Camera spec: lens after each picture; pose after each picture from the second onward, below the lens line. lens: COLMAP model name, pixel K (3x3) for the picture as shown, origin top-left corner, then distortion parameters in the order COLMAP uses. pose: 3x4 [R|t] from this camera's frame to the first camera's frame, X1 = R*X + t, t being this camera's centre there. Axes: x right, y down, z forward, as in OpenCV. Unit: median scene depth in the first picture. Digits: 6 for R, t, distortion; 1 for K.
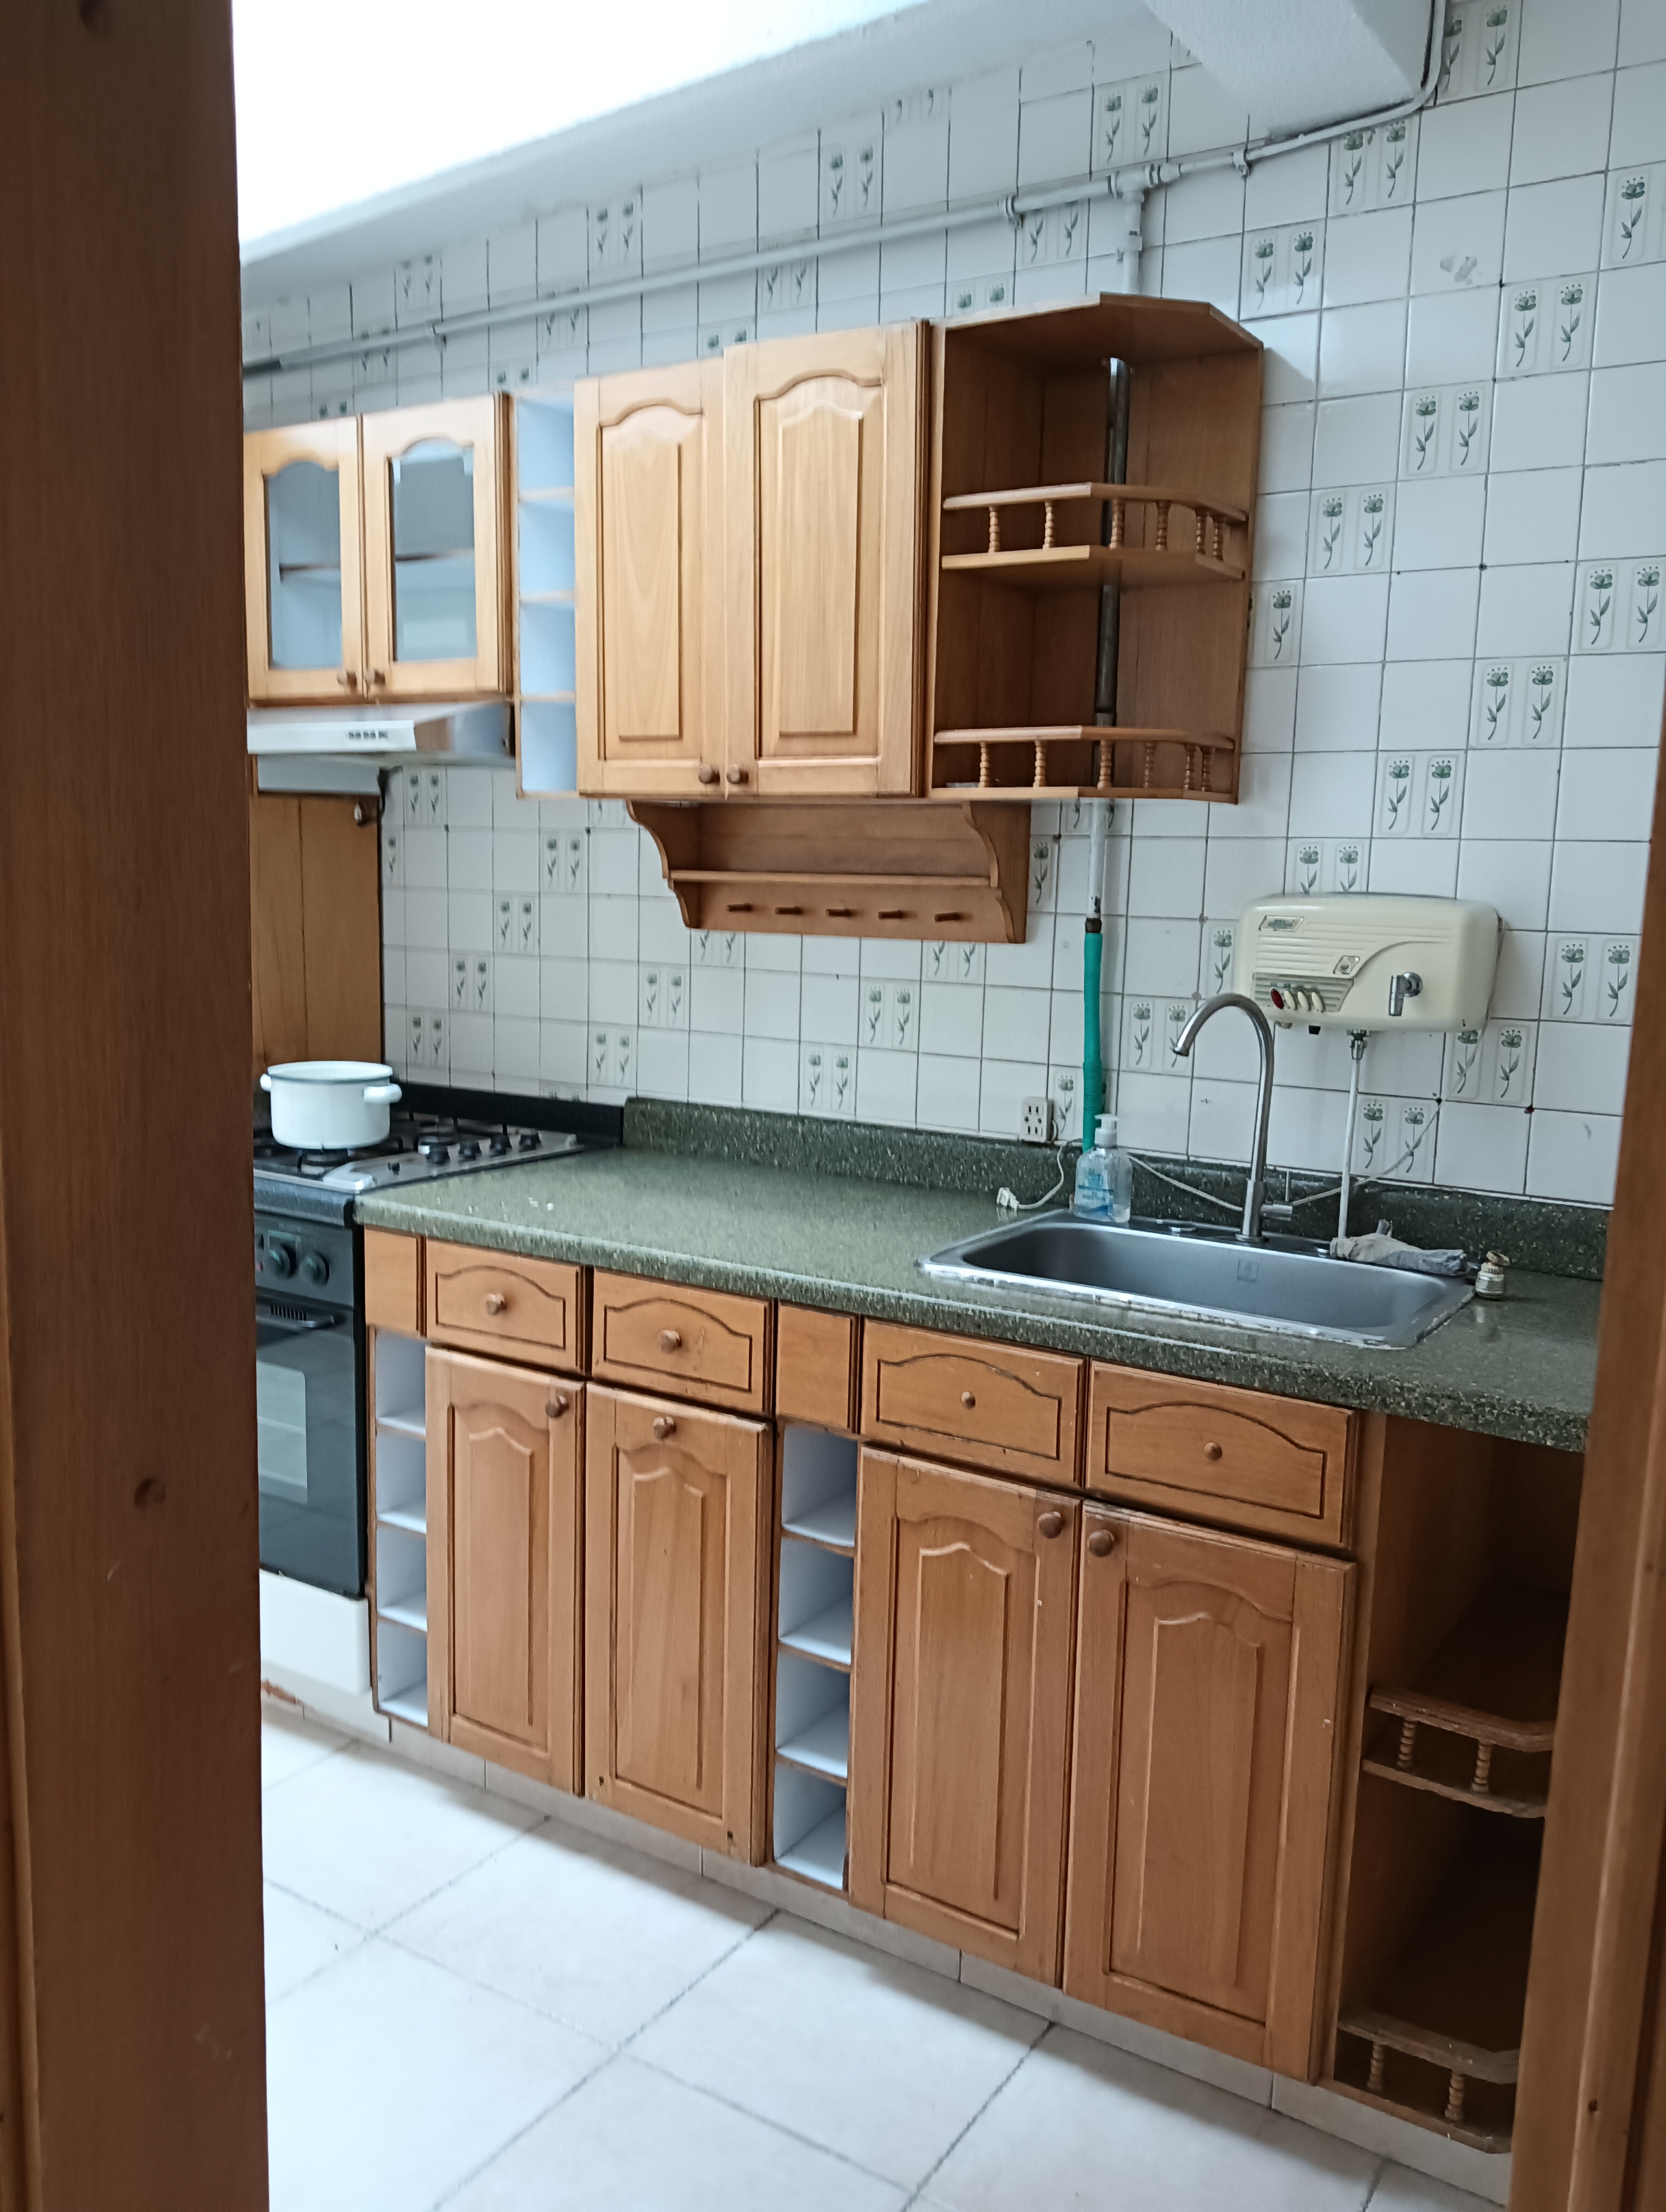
lens RADIAL K [[1689.2, 0, 831.1], [0, 1689.2, 1099.8], [0, 0, 1]] dist [-0.002870, -0.047197]
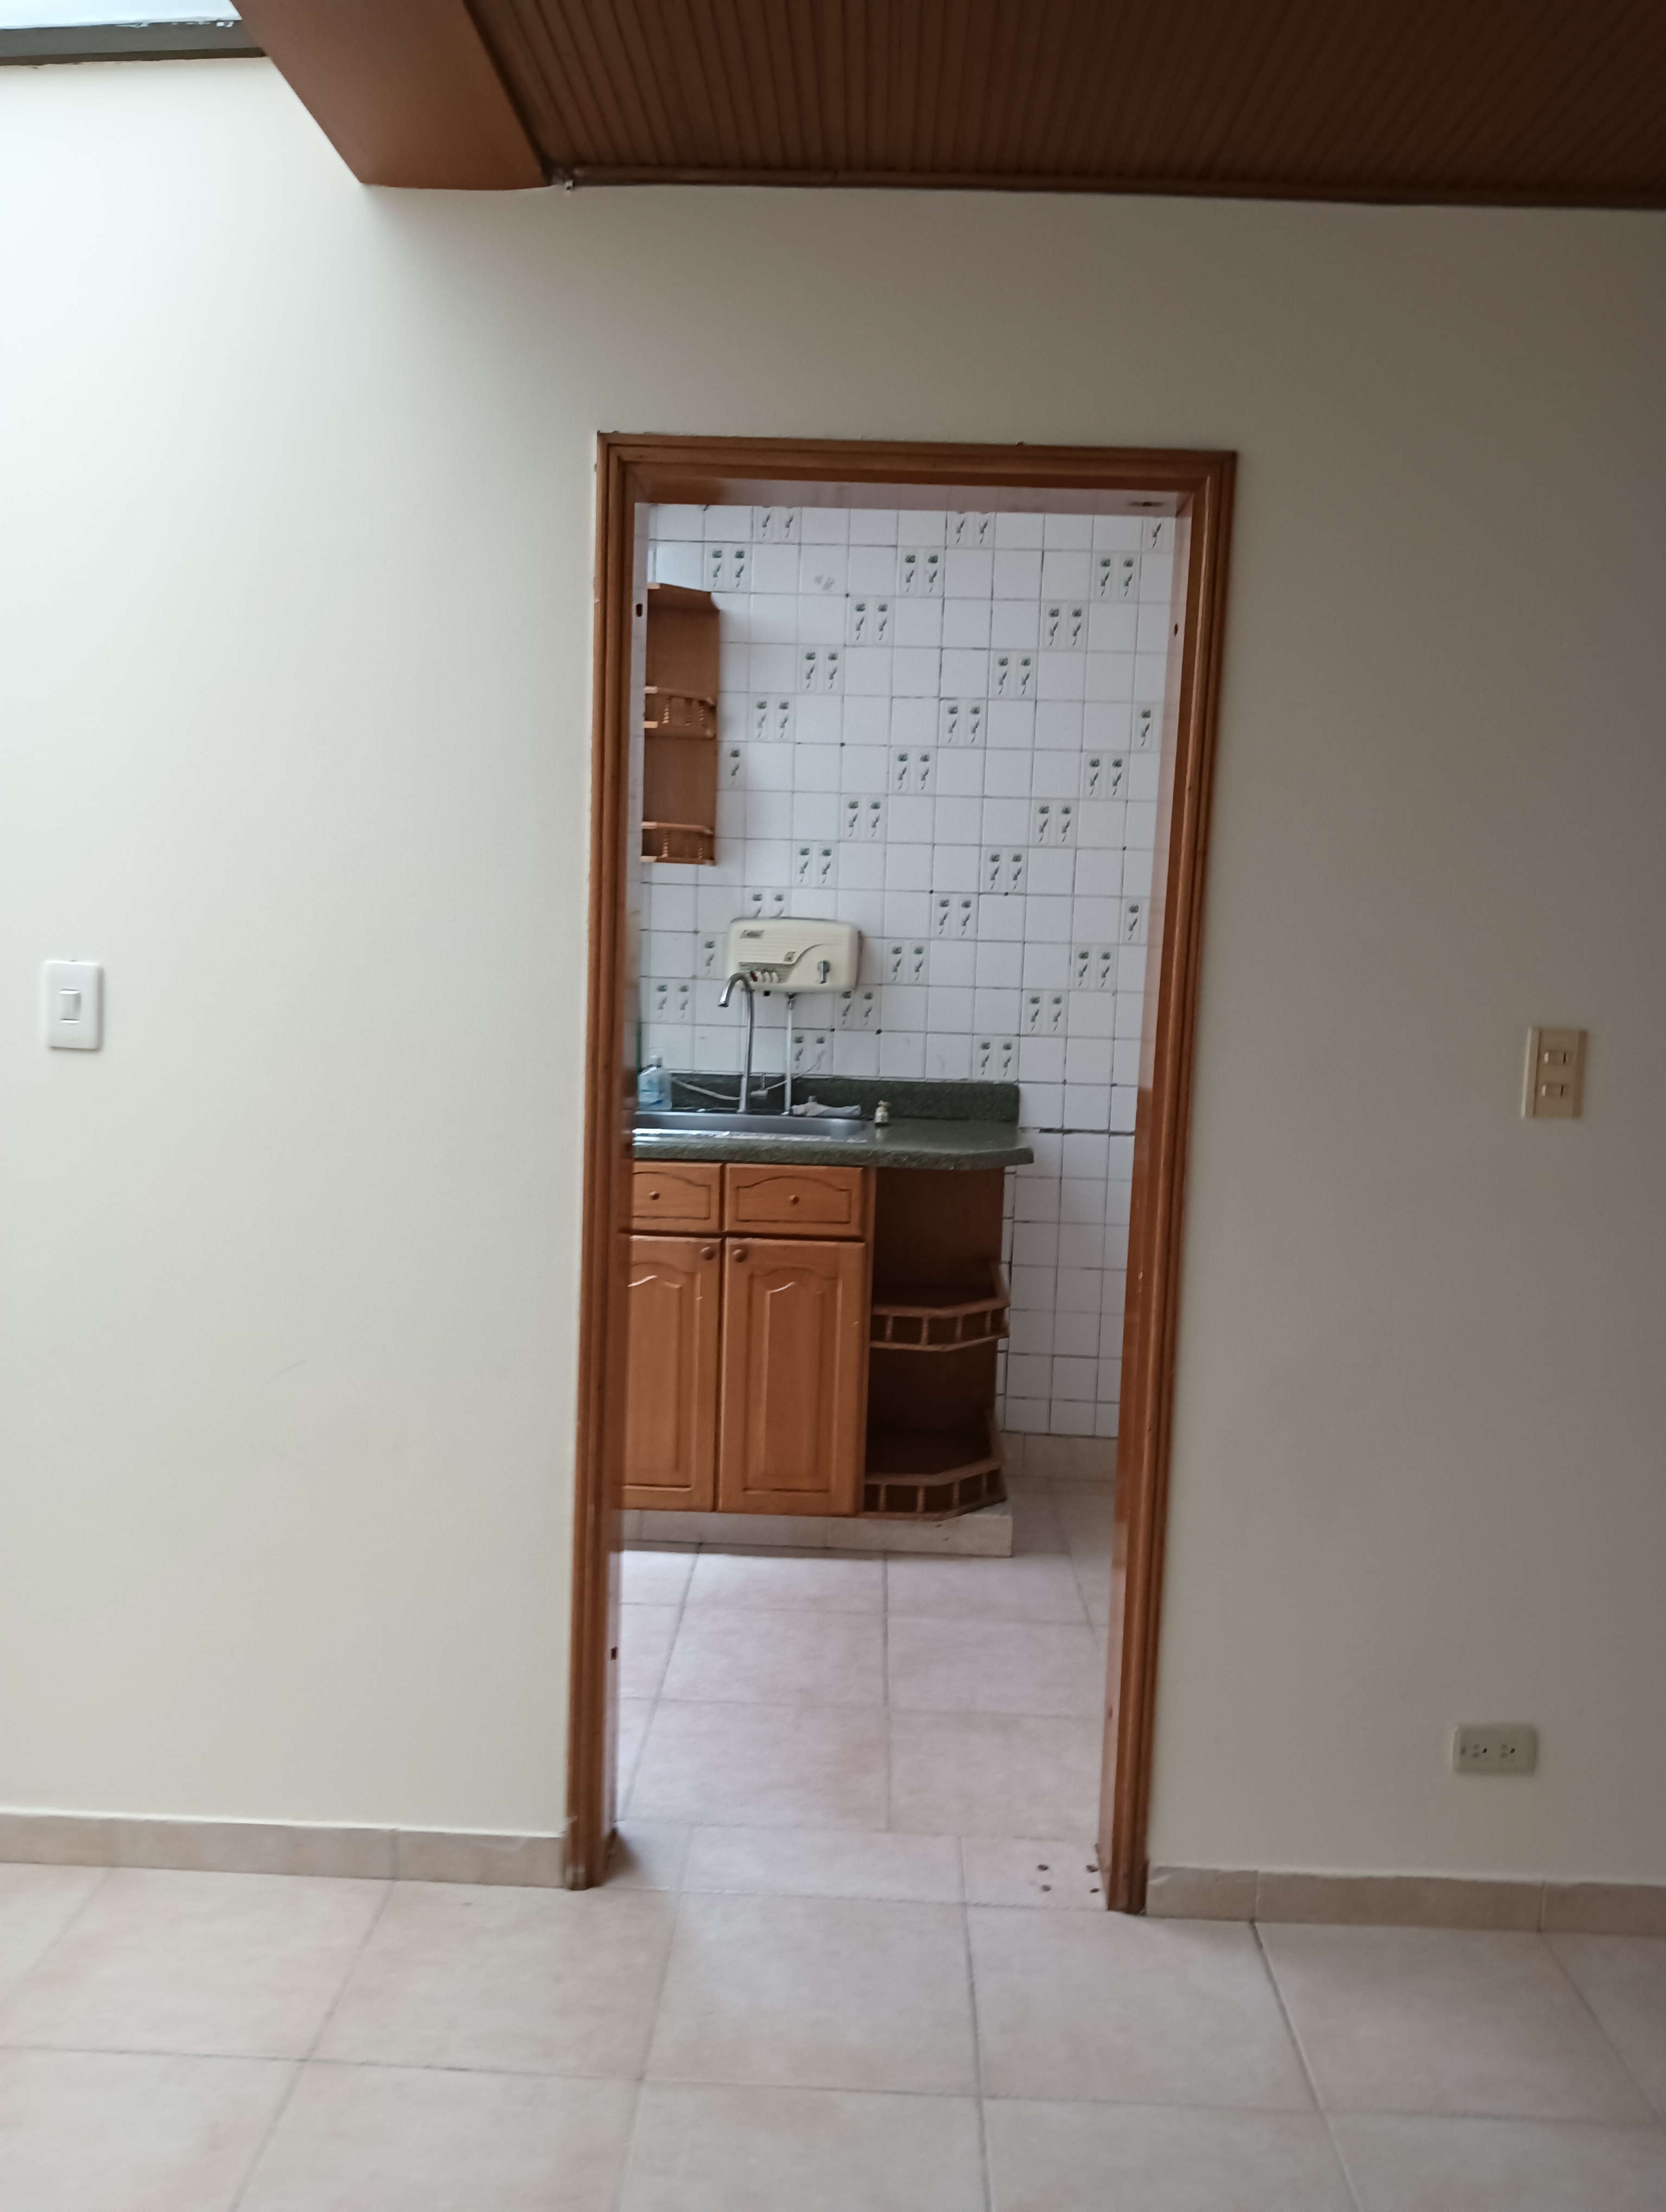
lens RADIAL K [[1689.2, 0, 830.5], [0, 1689.2, 1107.4], [0, 0, 1]] dist [-0.002870, -0.047197]
pose [[0.851843, -0.058600, 0.520509, -0.625065], [0.059750, 0.998107, 0.014585, 0.059530], [-0.520378, 0.018677, 0.853732, -0.591662]]
